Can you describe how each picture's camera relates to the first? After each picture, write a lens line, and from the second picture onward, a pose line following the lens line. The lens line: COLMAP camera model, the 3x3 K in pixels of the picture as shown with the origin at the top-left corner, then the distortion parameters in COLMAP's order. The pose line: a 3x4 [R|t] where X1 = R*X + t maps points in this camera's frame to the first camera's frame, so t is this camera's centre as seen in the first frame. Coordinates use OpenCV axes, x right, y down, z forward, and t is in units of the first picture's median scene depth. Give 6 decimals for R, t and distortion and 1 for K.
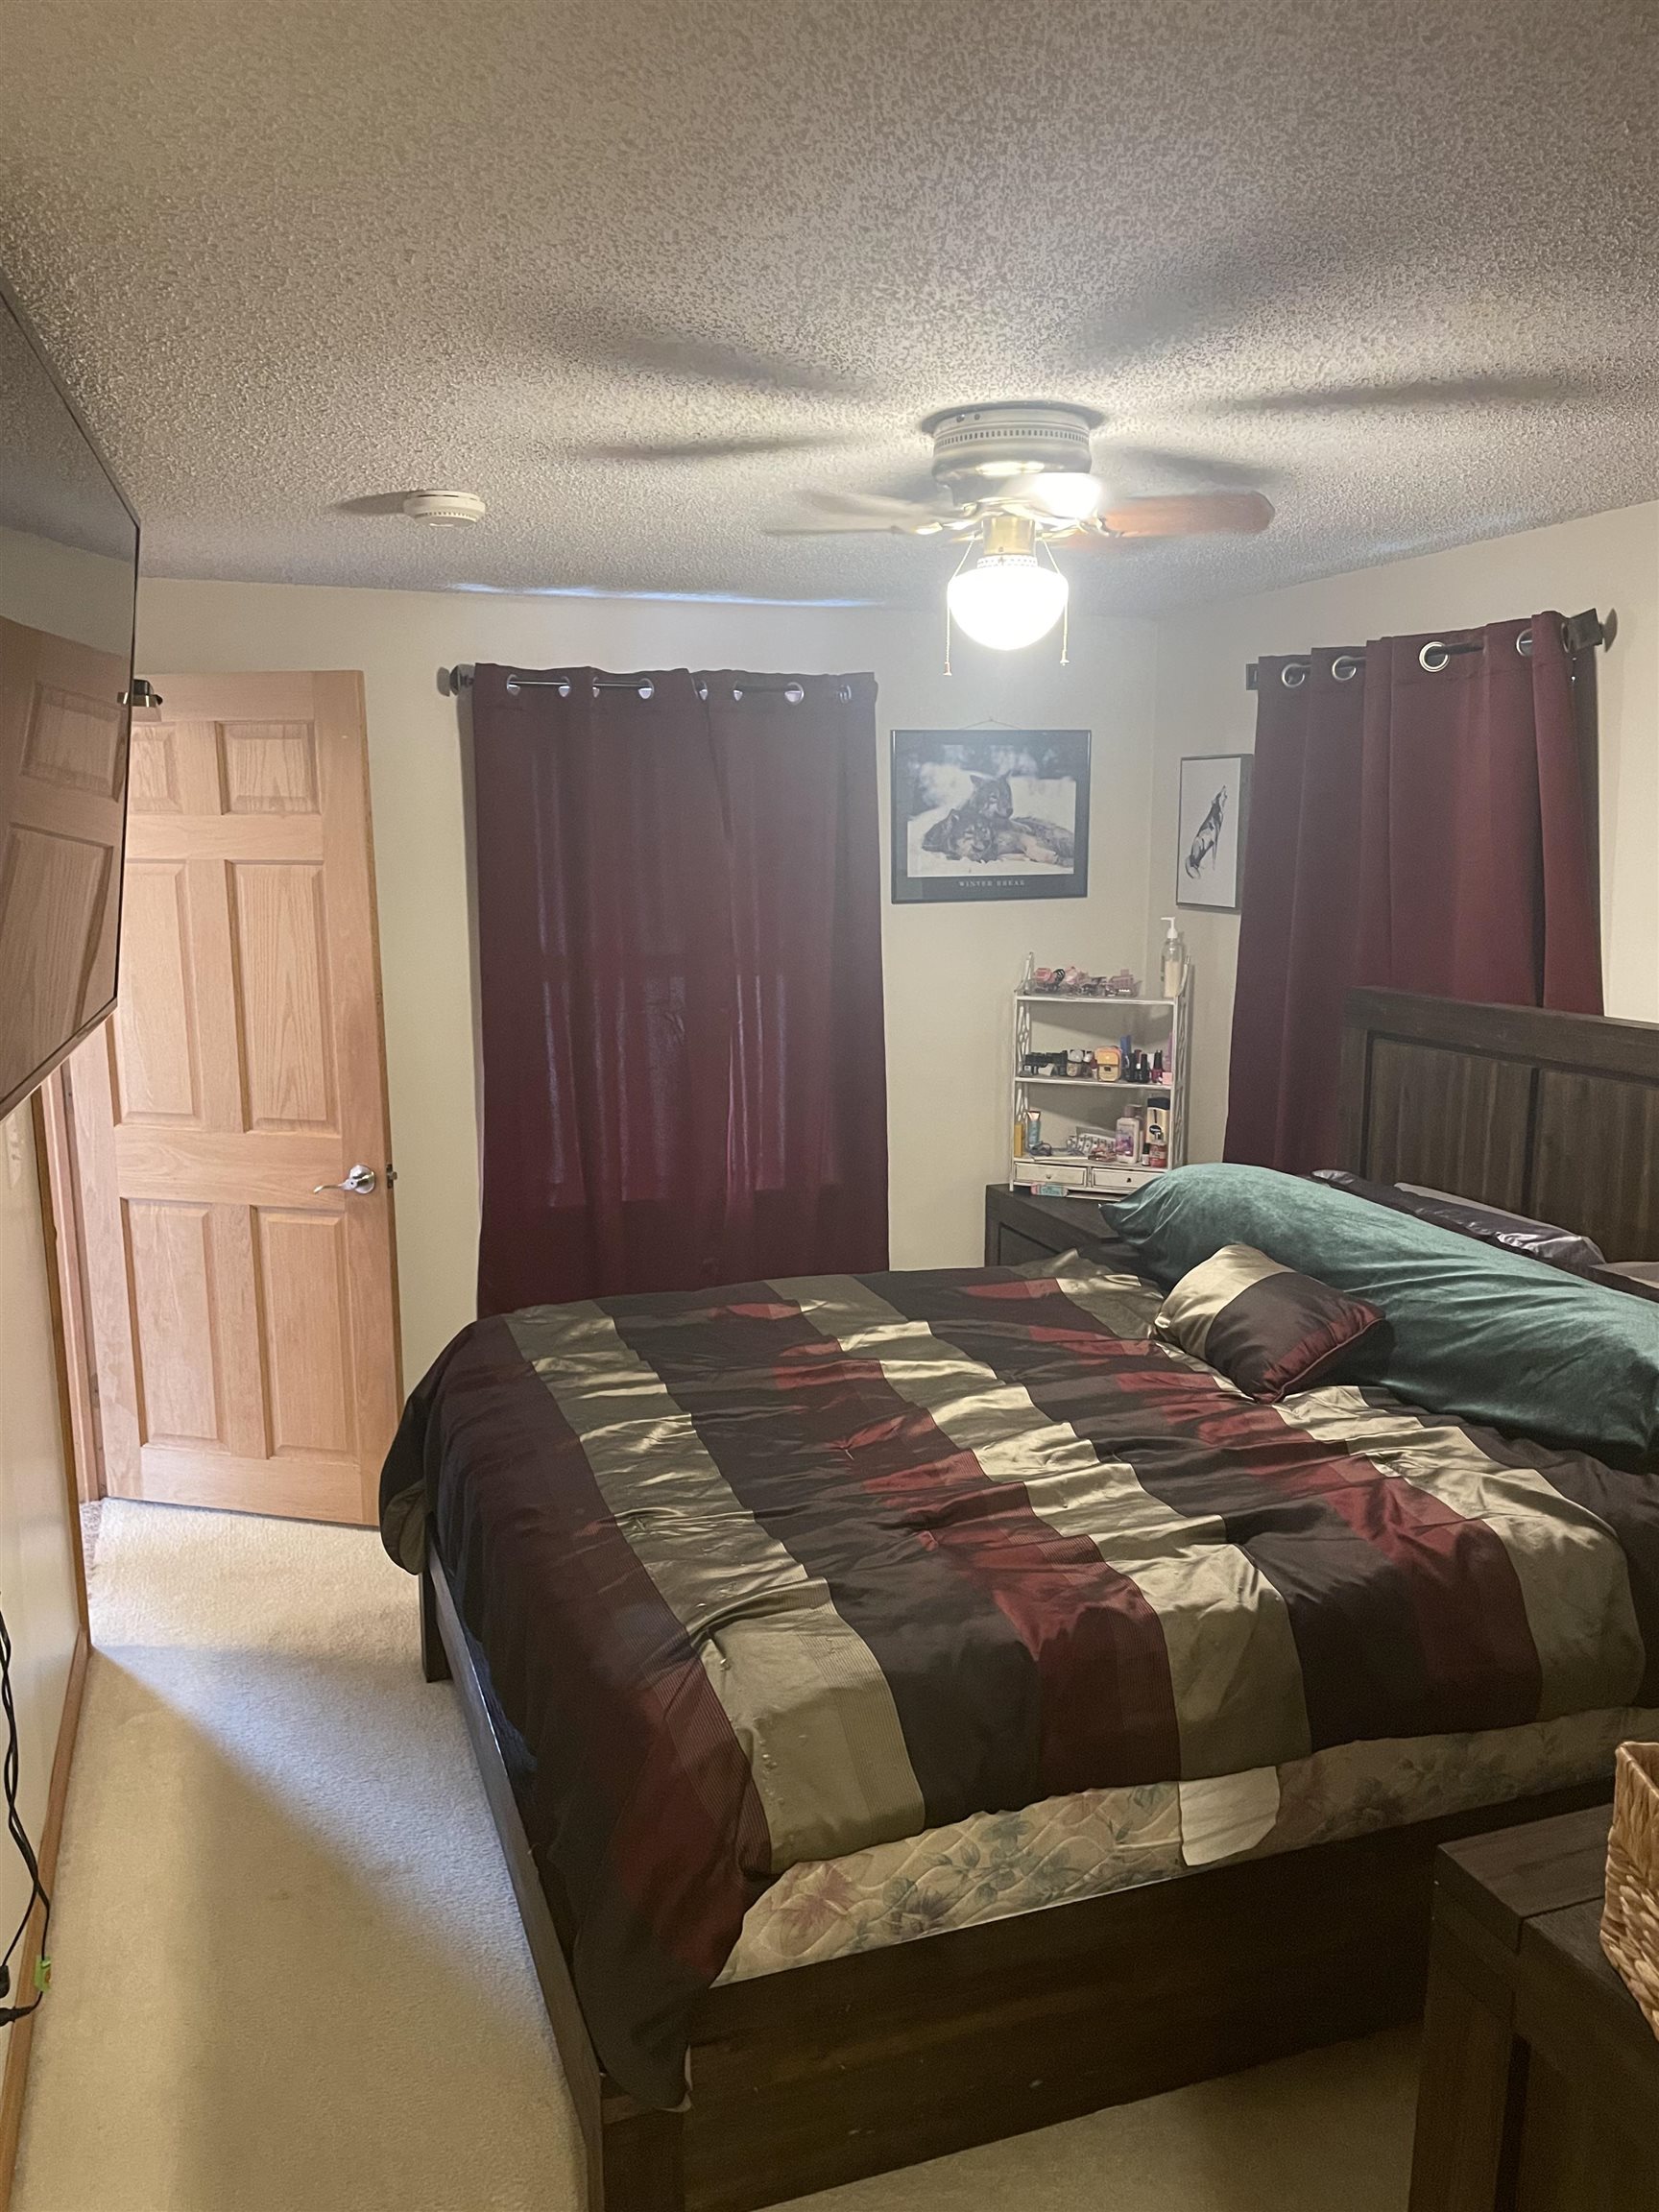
lens RADIAL K [[1678.3, 0, 829.5], [0, 1678.3, 1106.0], [0, 0, 1]] dist [-0.000435, -0.000215]
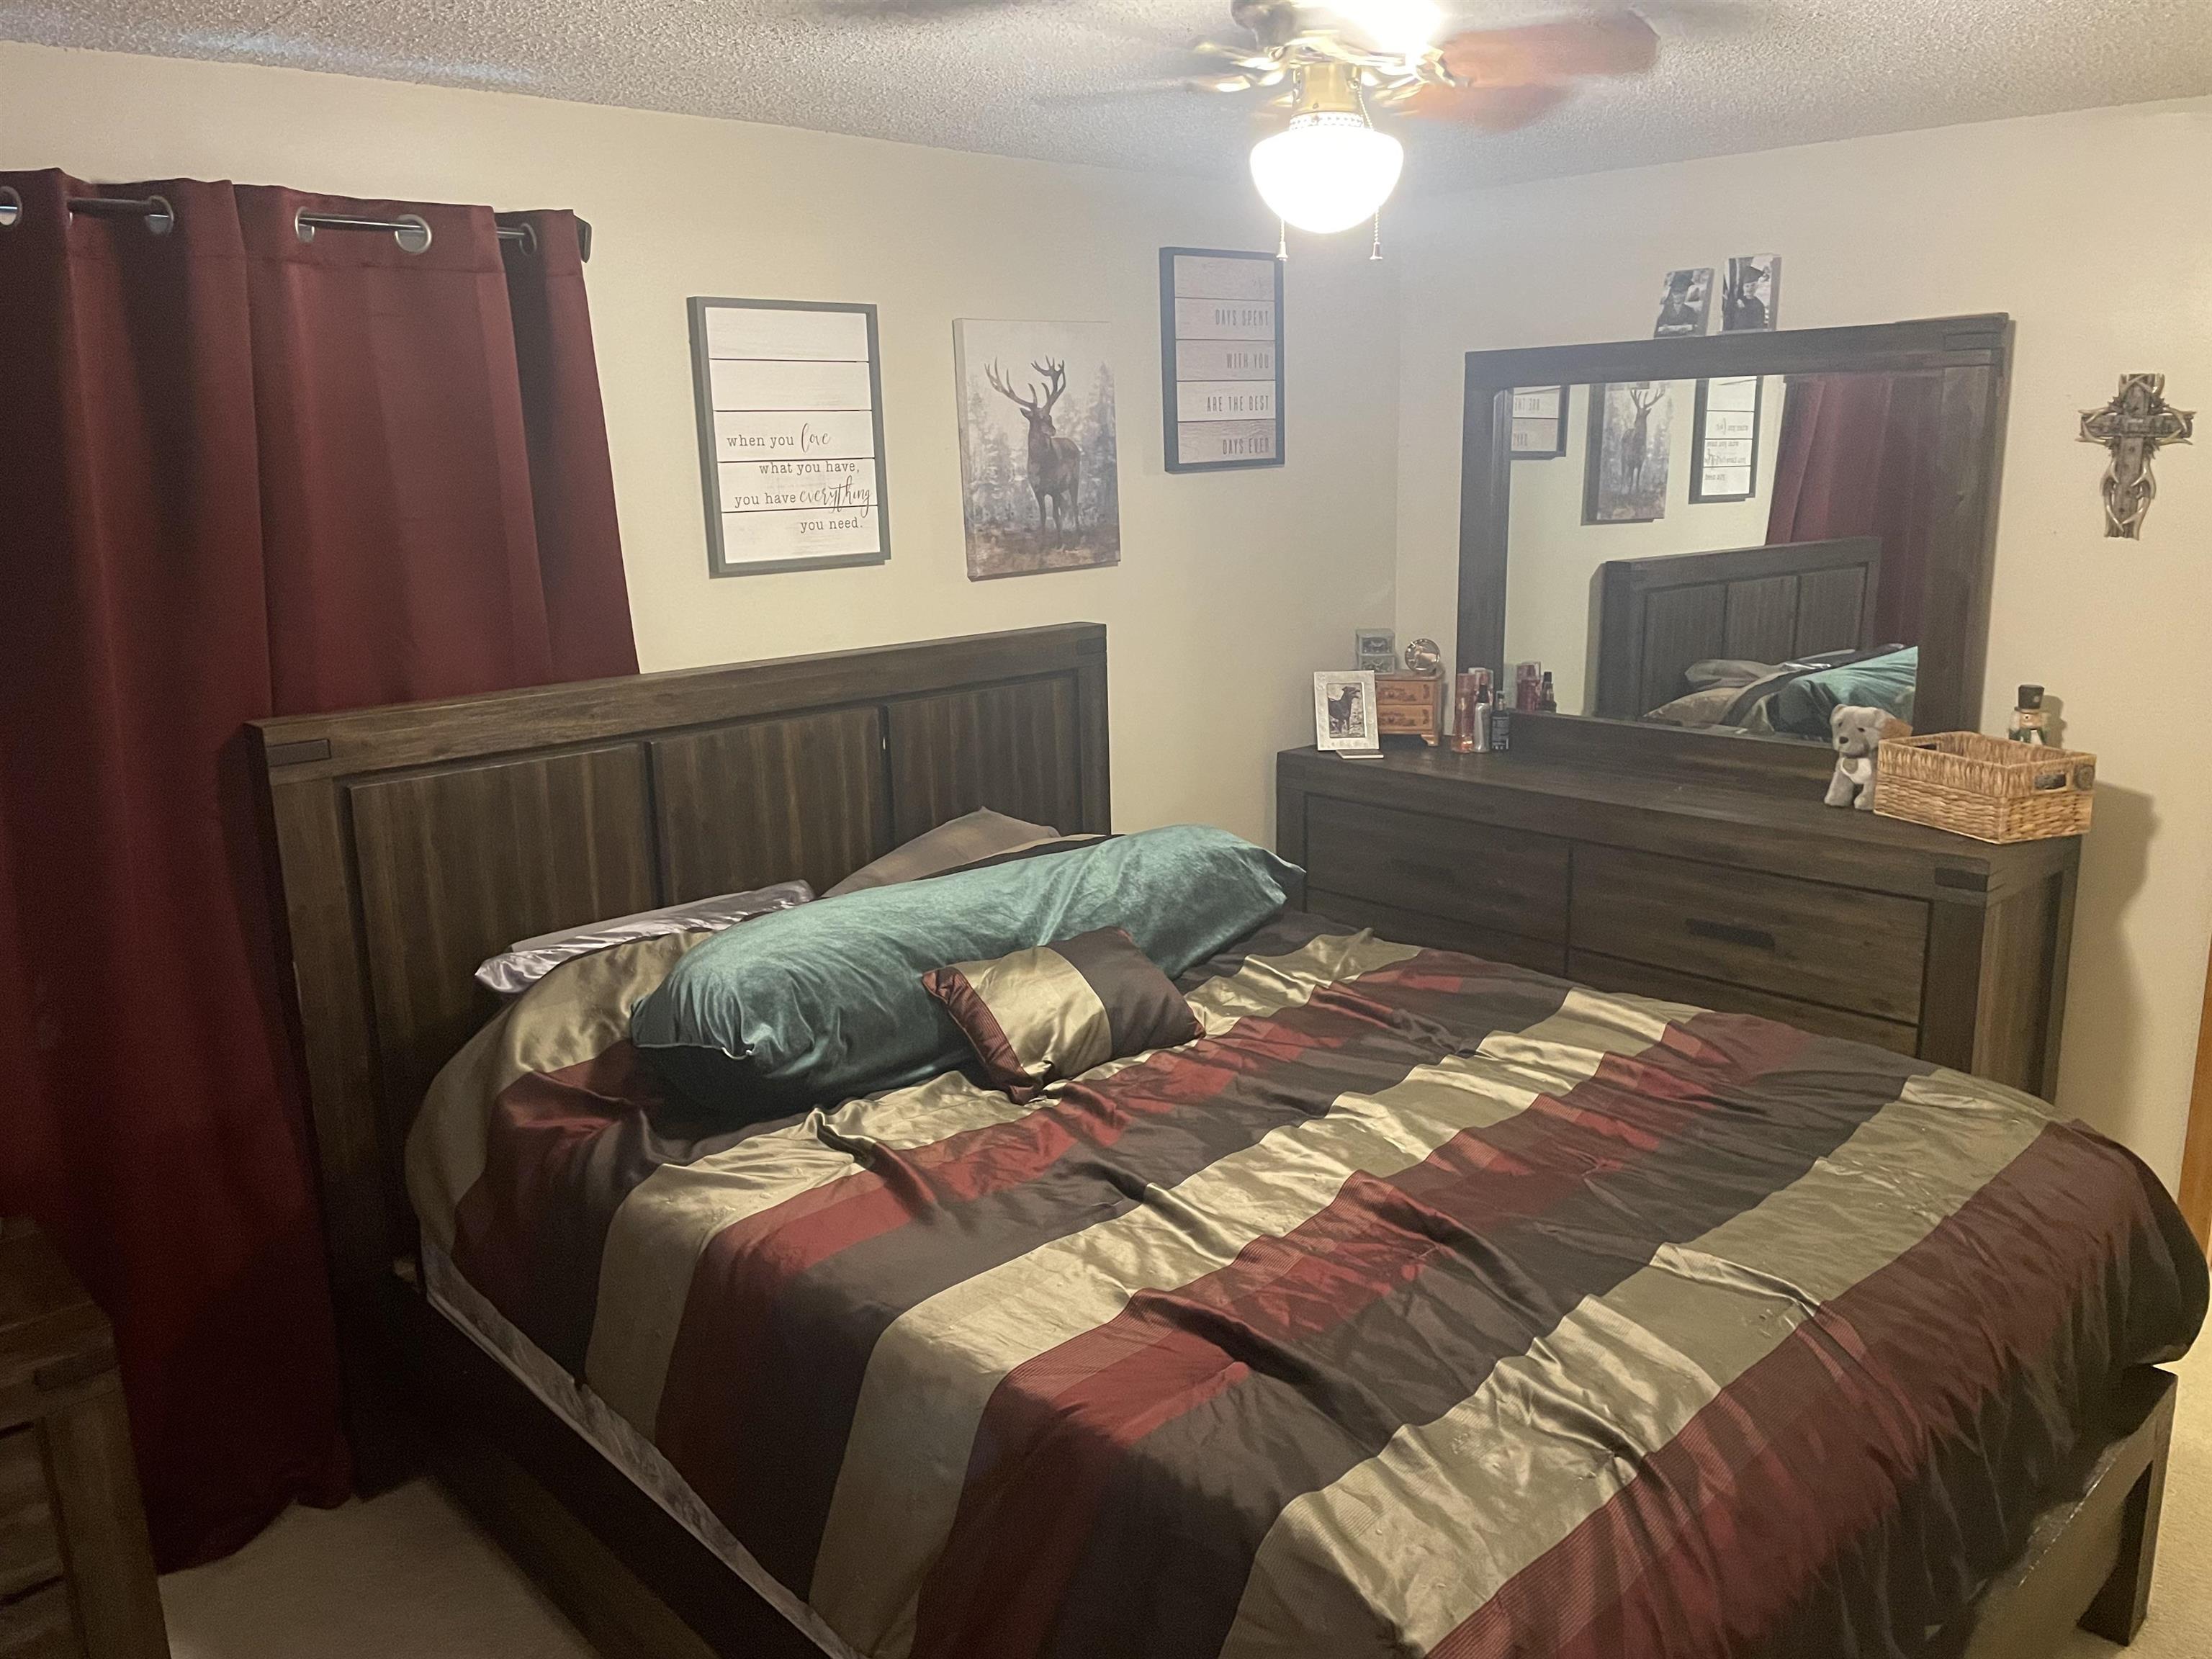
lens RADIAL K [[1678.3, 0, 1106.0], [0, 1678.3, 829.5], [0, 0, 1]] dist [-0.000435, -0.000215]
pose [[-0.402379, -0.190277, 0.895481, -0.572883], [0.179517, 0.942771, 0.280991, -0.222962], [-0.897699, 0.273819, -0.345194, 1.341146]]
